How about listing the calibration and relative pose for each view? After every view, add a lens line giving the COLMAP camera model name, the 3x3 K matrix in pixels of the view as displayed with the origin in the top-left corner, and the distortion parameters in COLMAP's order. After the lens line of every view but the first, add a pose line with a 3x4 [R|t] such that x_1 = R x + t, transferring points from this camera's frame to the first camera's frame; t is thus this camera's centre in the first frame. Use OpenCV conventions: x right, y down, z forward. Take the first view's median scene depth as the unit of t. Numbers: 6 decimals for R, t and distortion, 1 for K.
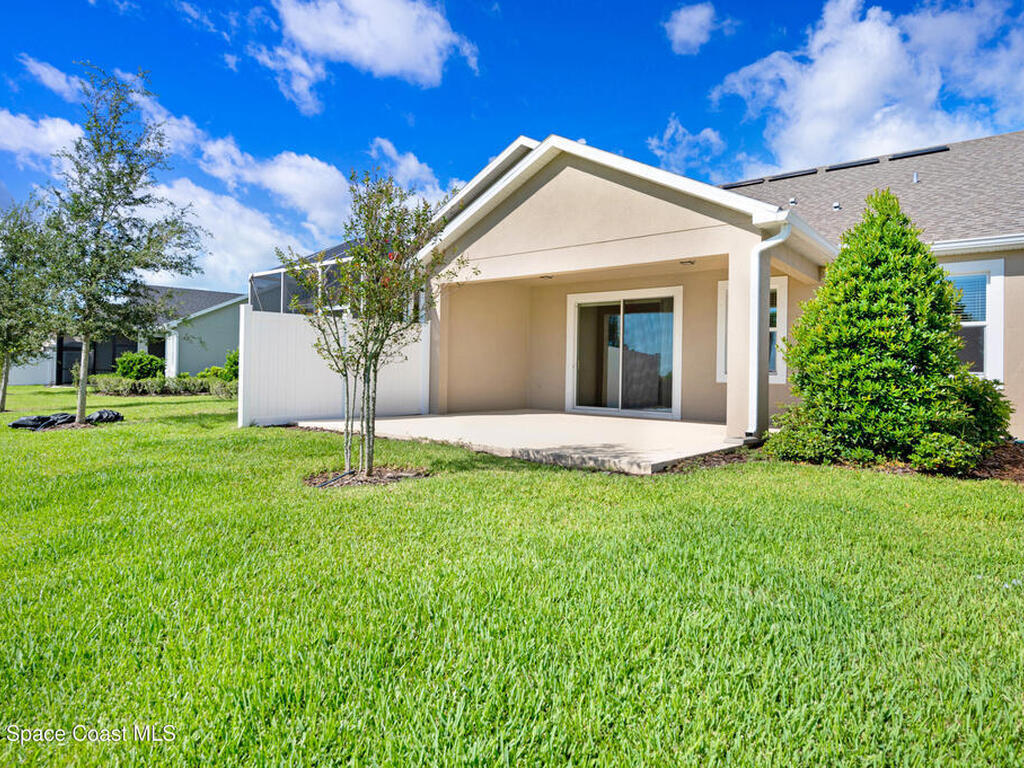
lens RADIAL K [[616.6, 0, 512.0], [0, 616.6, 384.0], [0, 0, 1]] dist [0.000534, 0.000350]
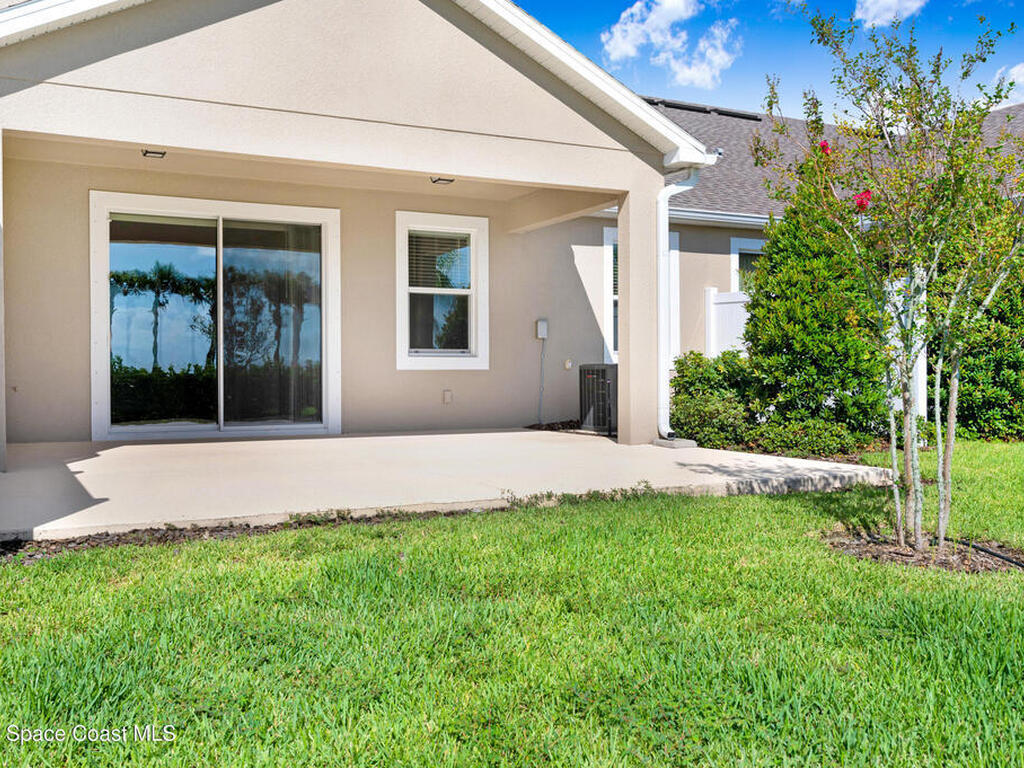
lens RADIAL K [[1041.0, 0, 512.0], [0, 1041.0, 384.0], [0, 0, 1]] dist [-0.010683, -0.005480]
pose [[0.384026, -0.033941, 0.922698, -0.793797], [0.022659, 0.999370, 0.027330, -0.019942], [-0.923044, 0.010412, 0.384553, 0.624122]]
